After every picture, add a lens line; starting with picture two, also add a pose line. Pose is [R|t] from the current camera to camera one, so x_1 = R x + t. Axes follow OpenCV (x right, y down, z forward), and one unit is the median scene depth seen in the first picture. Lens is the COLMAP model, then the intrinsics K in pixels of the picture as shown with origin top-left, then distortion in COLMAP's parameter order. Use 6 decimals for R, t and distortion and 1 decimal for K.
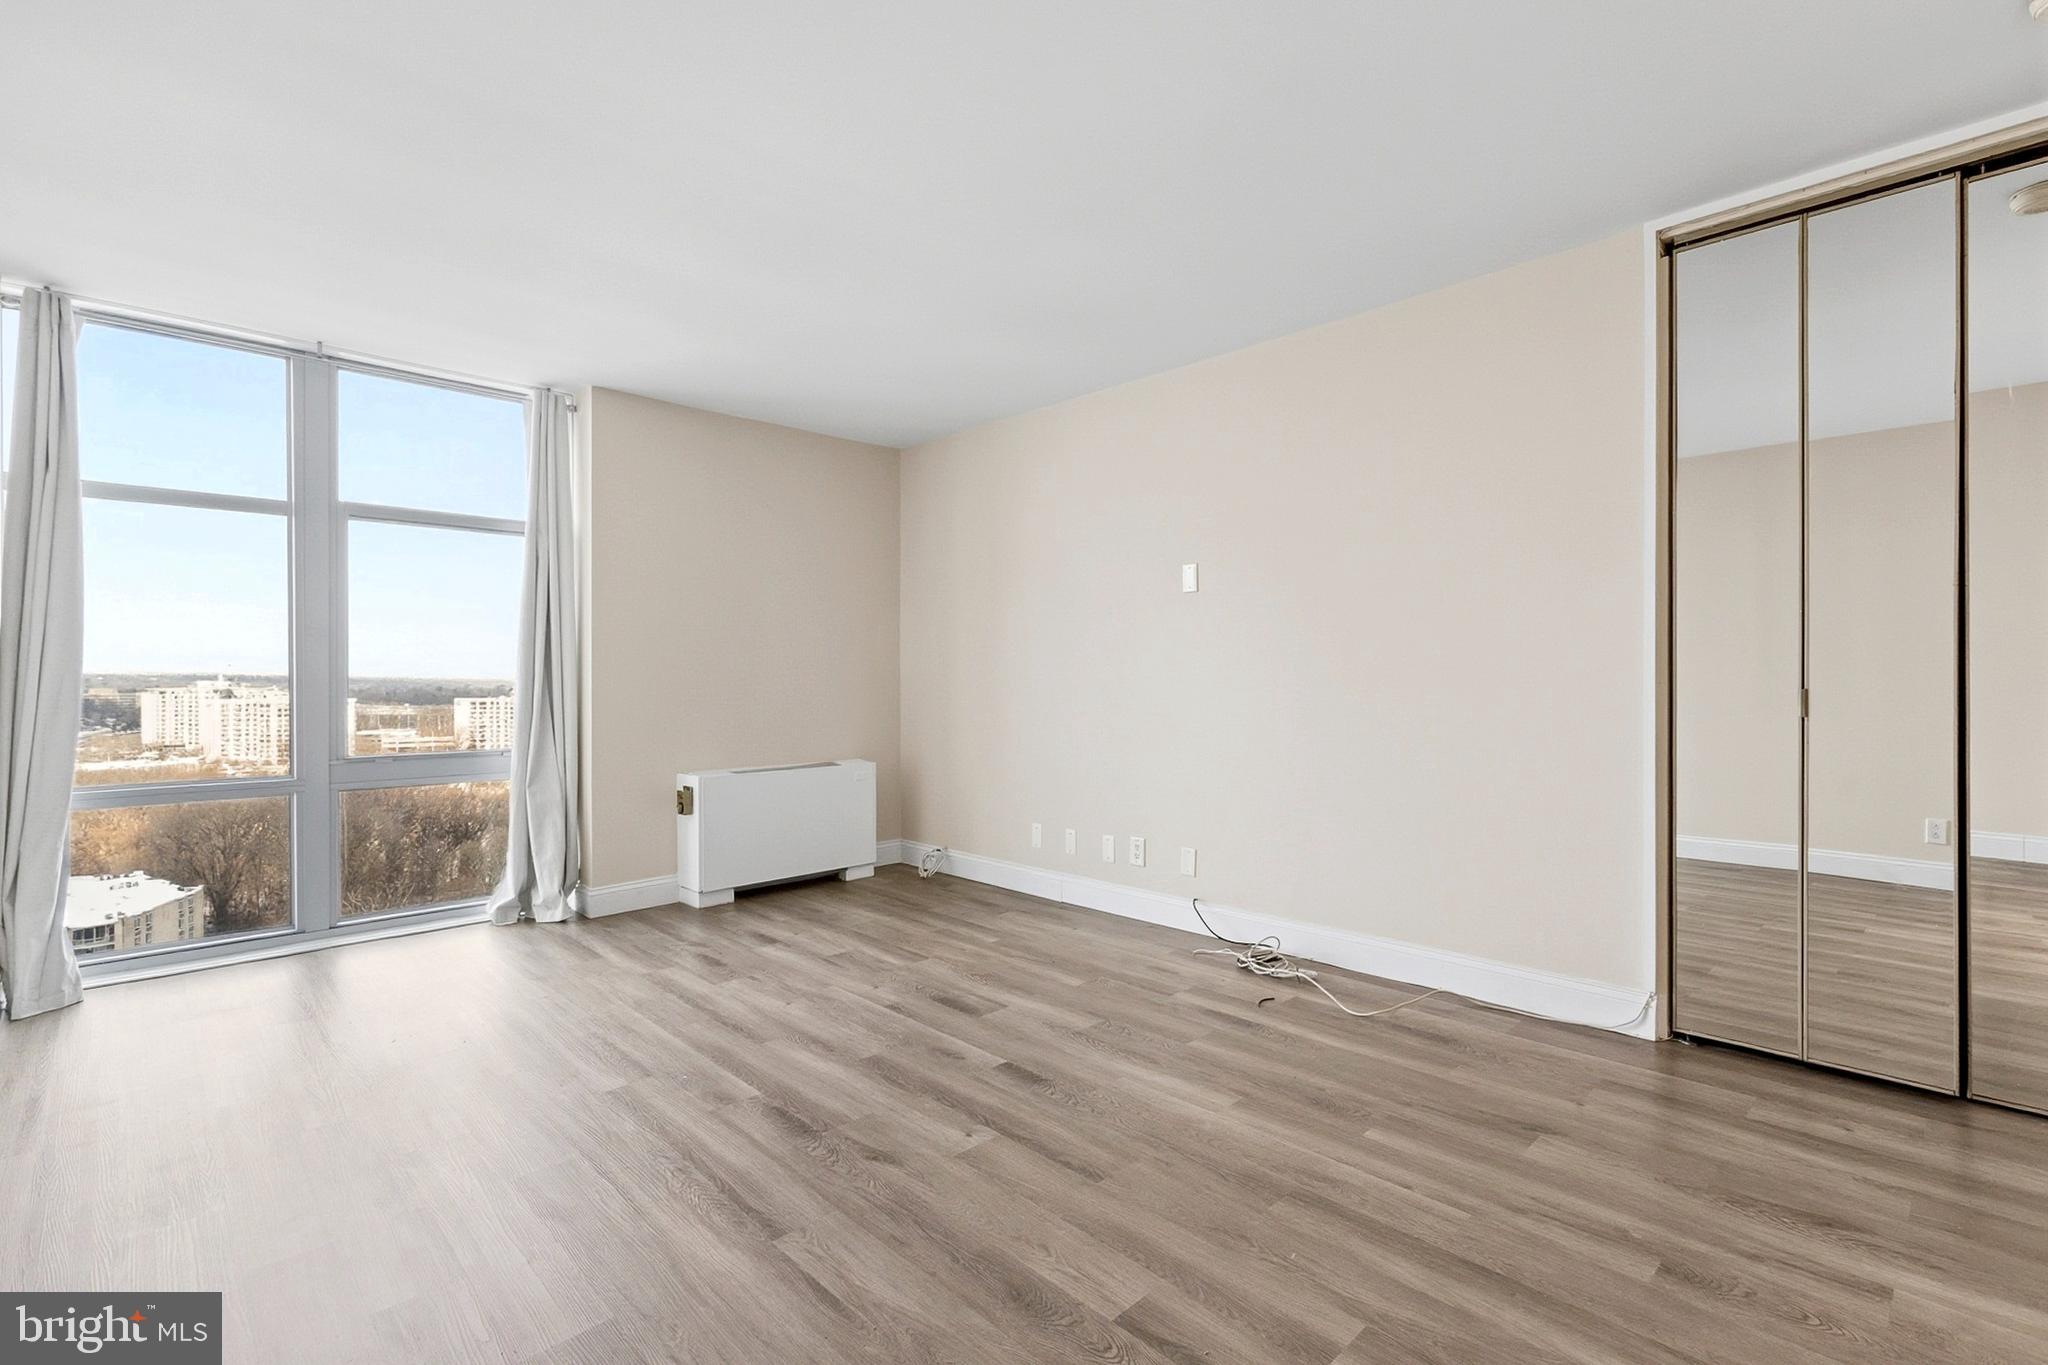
lens RADIAL K [[939.1, 0, 1030.5], [0, 939.1, 679.2], [0, 0, 1]] dist [-0.001461, -0.001848]
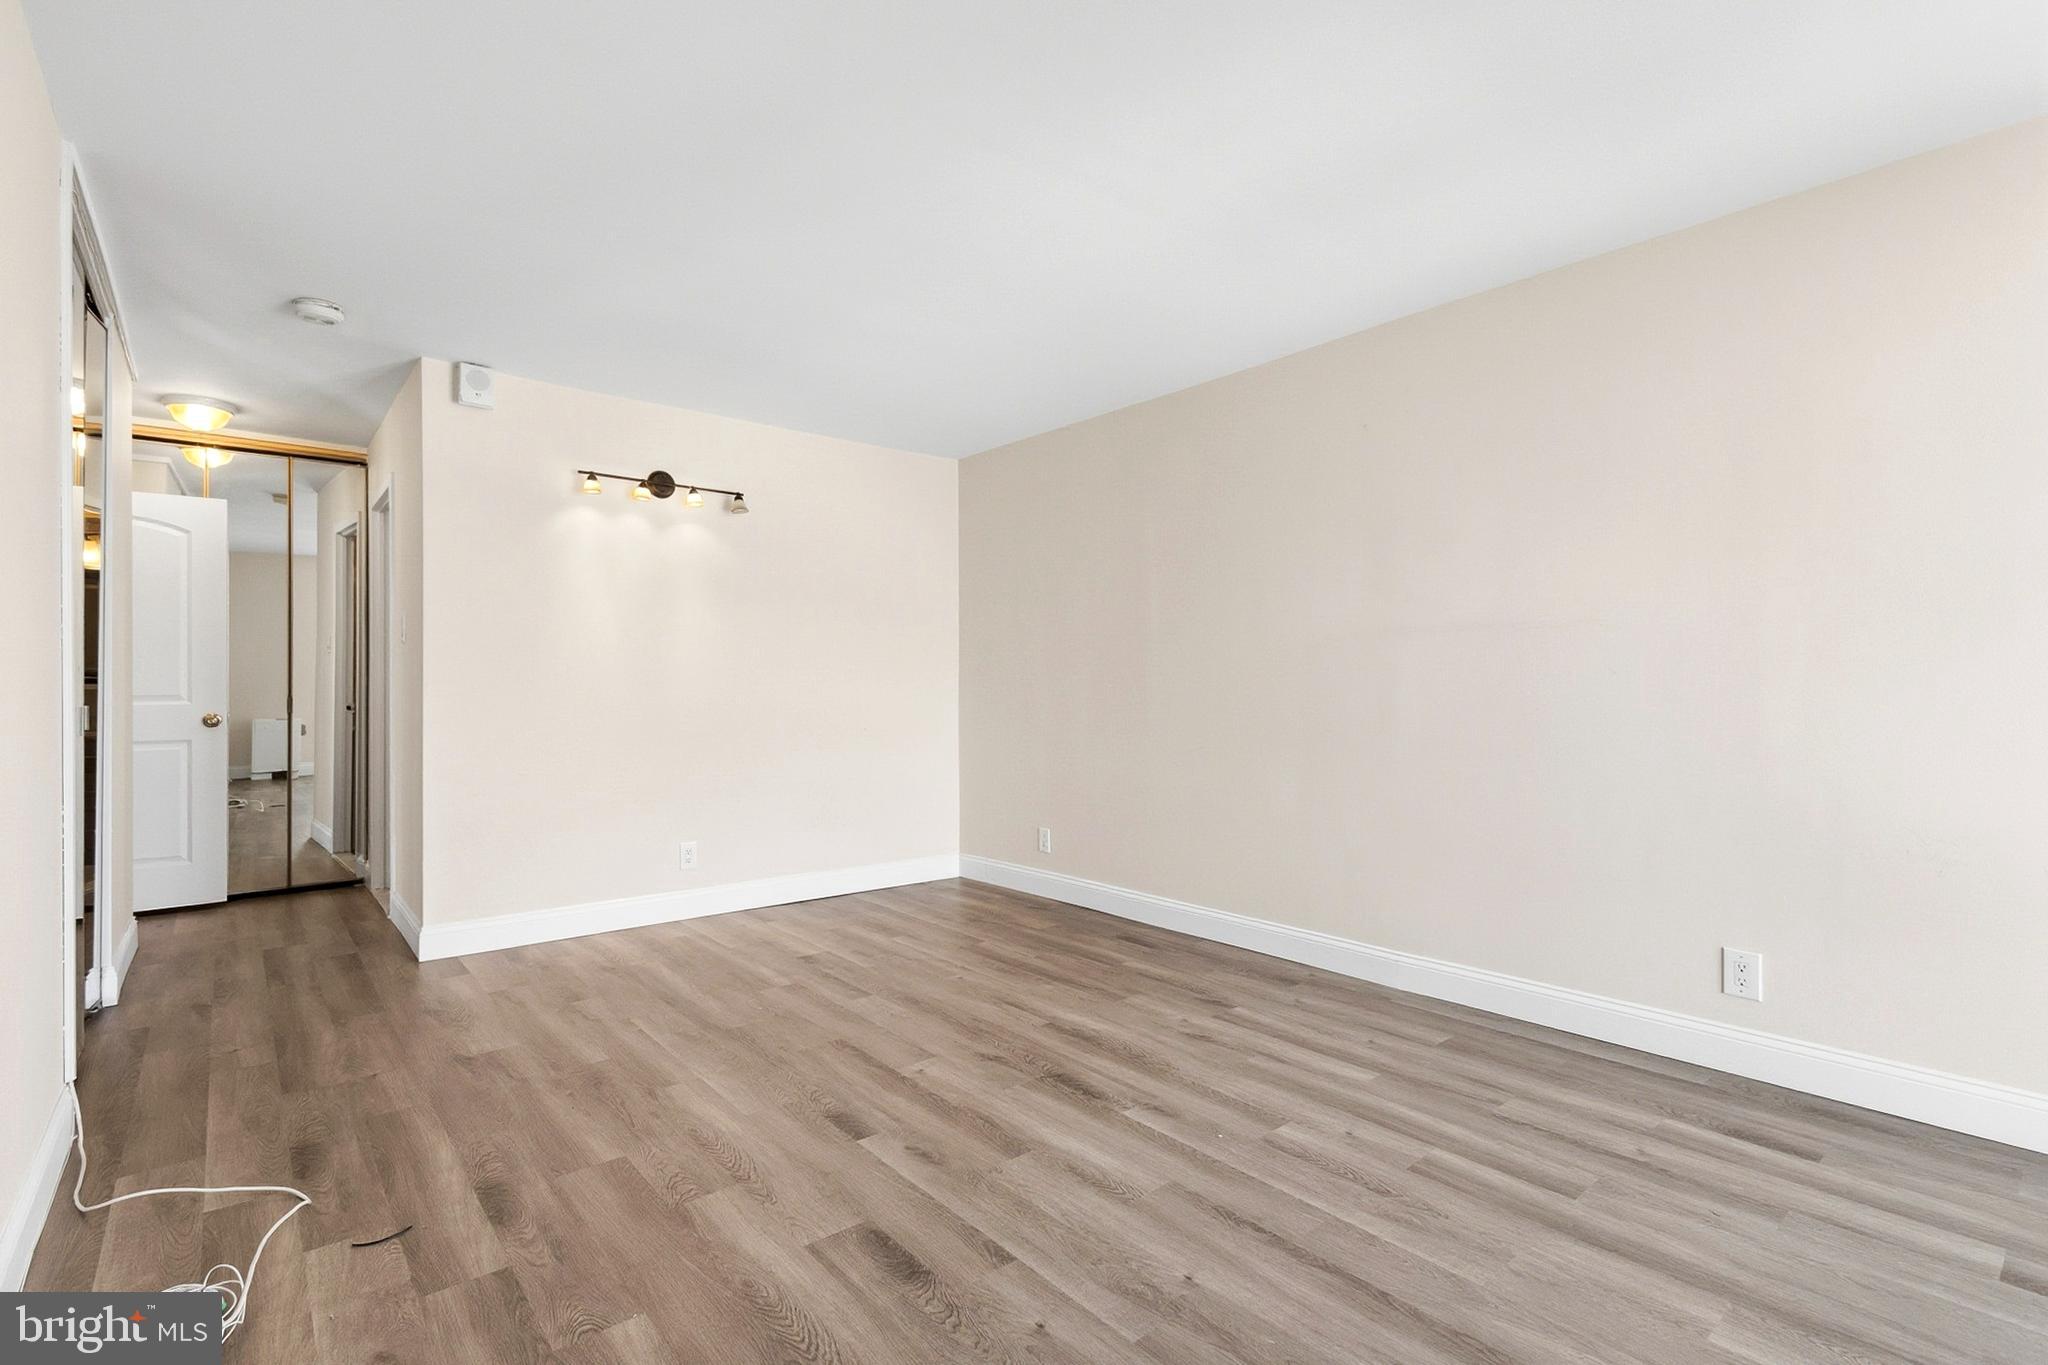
lens RADIAL K [[939.1, 0, 1028.3], [0, 939.1, 685.0], [0, 0, 1]] dist [-0.001461, -0.001848]
pose [[-0.997908, 0.006675, 0.064300, -0.140240], [0.006862, 0.999973, 0.002681, -0.005221], [-0.064280, 0.003117, -0.997927, 1.085294]]
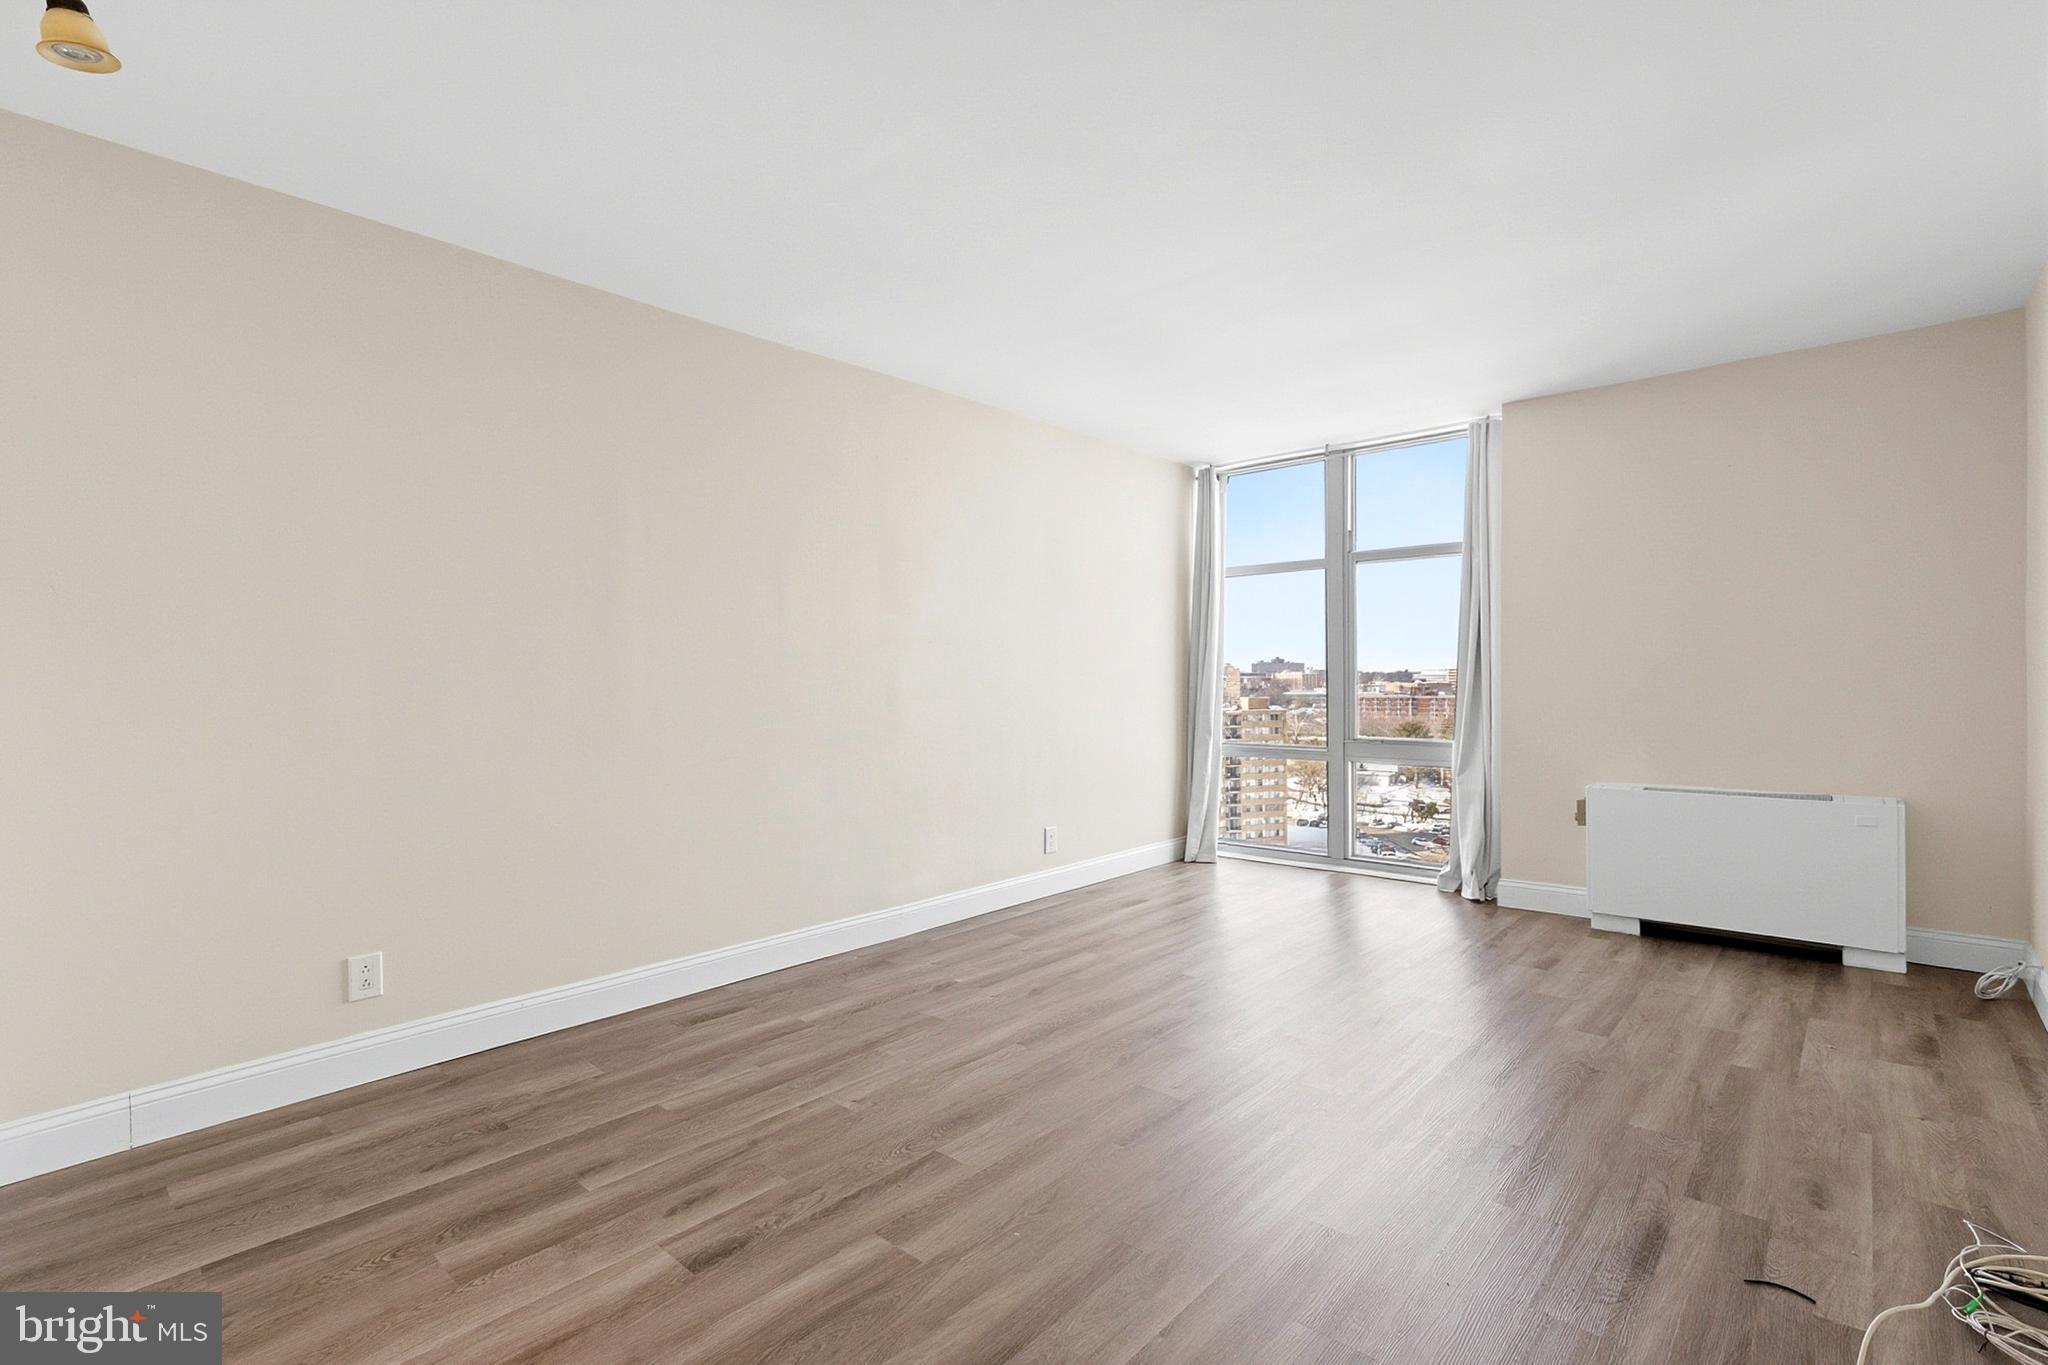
lens RADIAL K [[939.1, 0, 1008.4], [0, 939.1, 675.7], [0, 0, 1]] dist [-0.001461, -0.001848]
pose [[0.058625, -0.000249, -0.998280, 0.527189], [0.006177, 0.999981, 0.000113, -0.009072], [0.998261, -0.006173, 0.058626, 0.363900]]
